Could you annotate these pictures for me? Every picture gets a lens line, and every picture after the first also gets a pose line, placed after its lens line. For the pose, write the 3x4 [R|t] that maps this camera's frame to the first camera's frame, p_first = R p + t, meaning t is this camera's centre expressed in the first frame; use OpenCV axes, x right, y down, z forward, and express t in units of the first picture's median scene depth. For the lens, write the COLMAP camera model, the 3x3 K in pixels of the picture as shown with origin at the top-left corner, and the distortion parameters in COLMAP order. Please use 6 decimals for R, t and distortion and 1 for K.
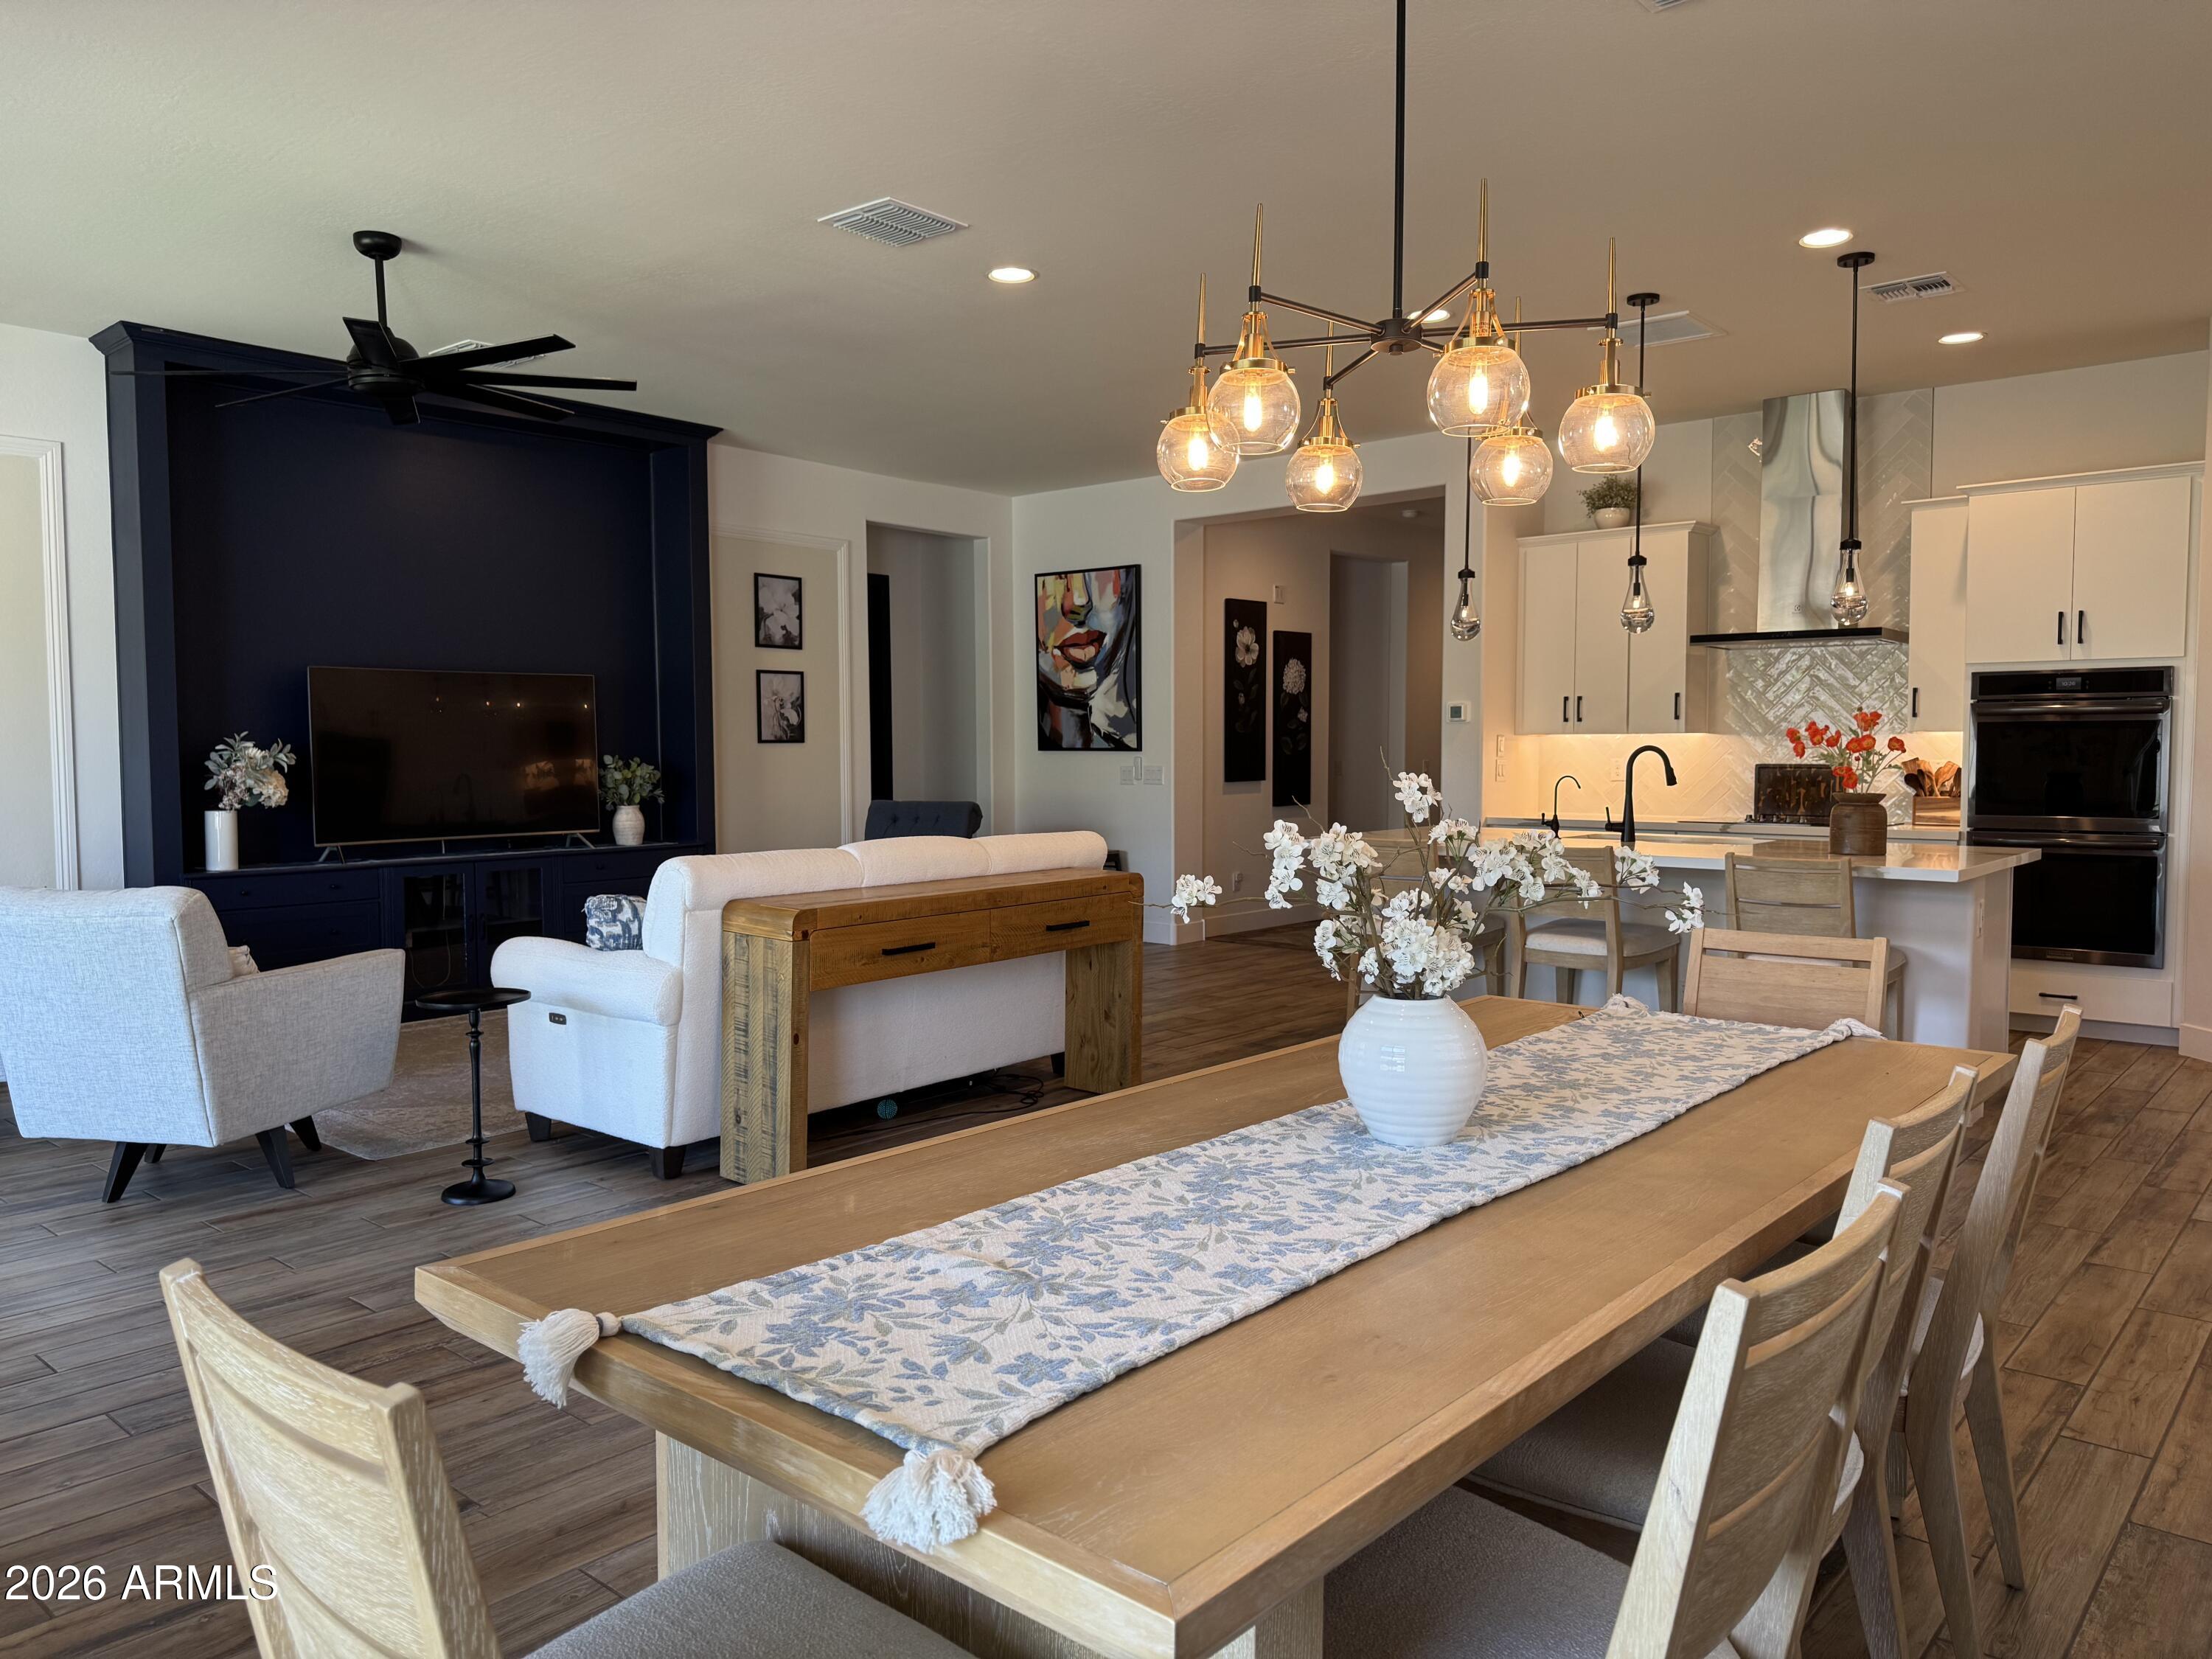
lens RADIAL K [[1555.8, 0, 1104.4], [0, 1555.8, 839.5], [0, 0, 1]] dist [0.058258, -0.072980]
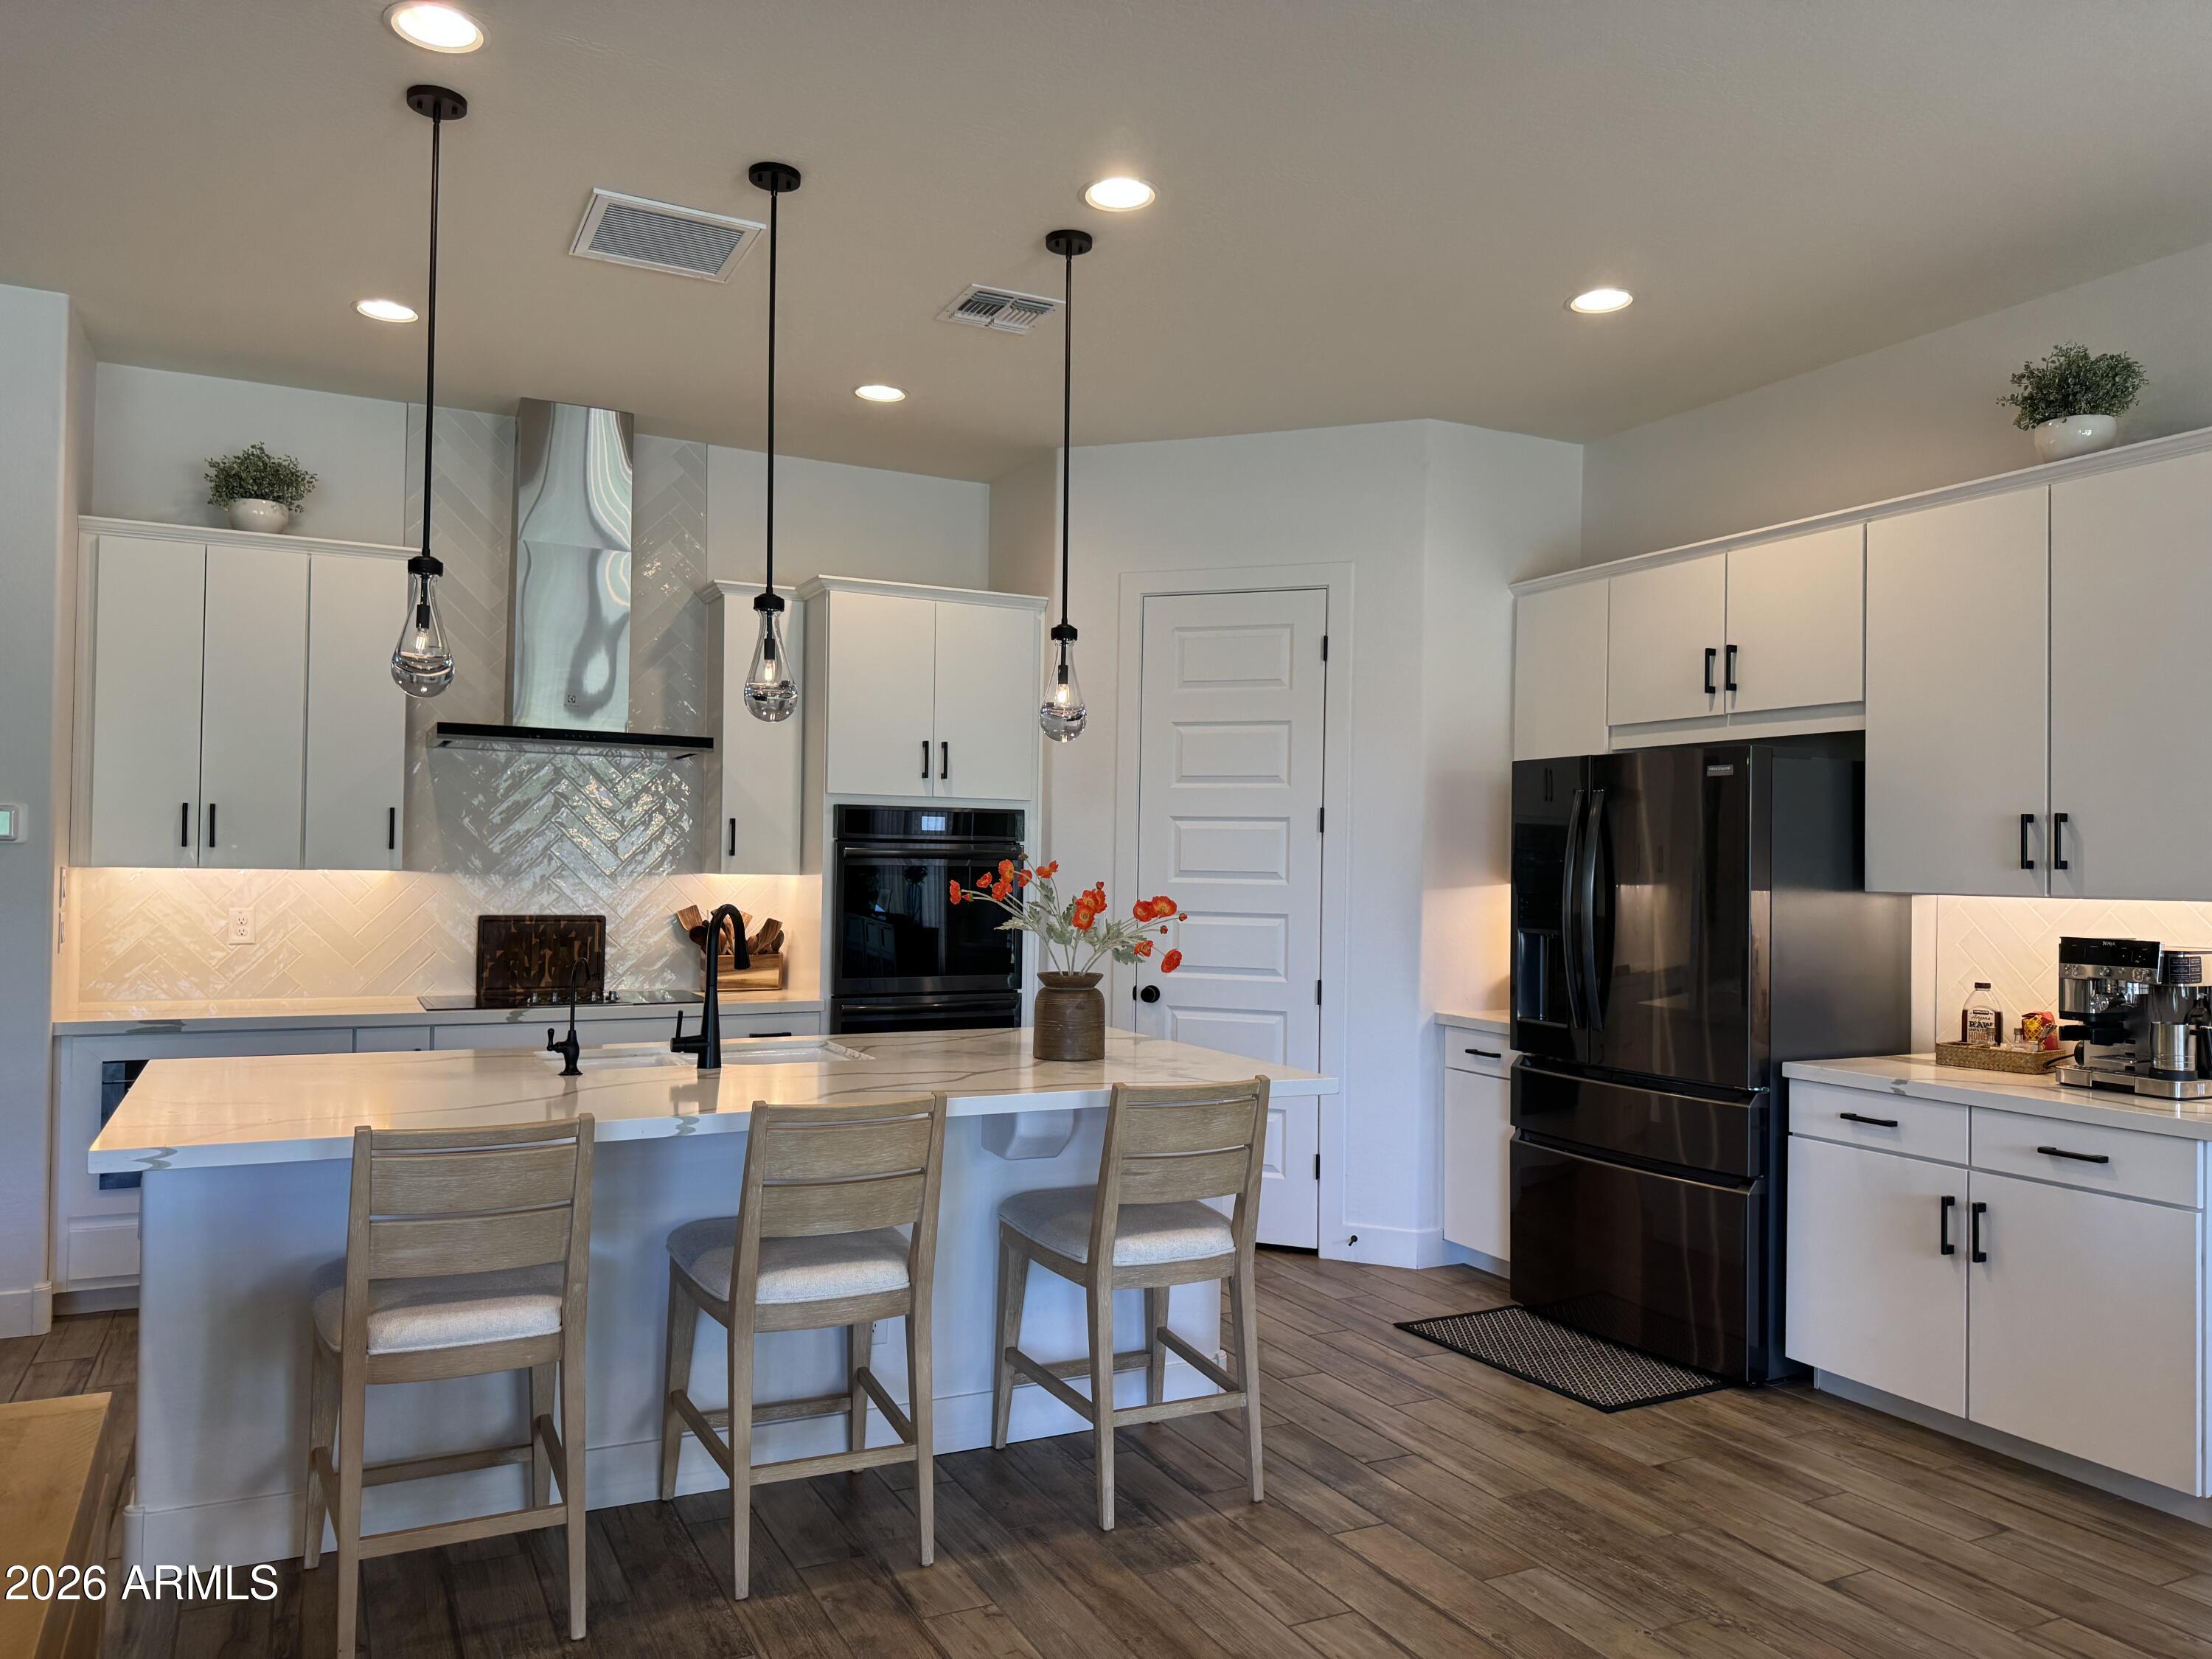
lens RADIAL K [[1555.8, 0, 1119.2], [0, 1555.8, 827.0], [0, 0, 1]] dist [0.058258, -0.072980]
pose [[0.366959, 0.031583, 0.929701, -0.124230], [0.039071, 0.998018, -0.049325, -0.041871], [-0.929416, 0.054425, 0.364998, 0.488181]]
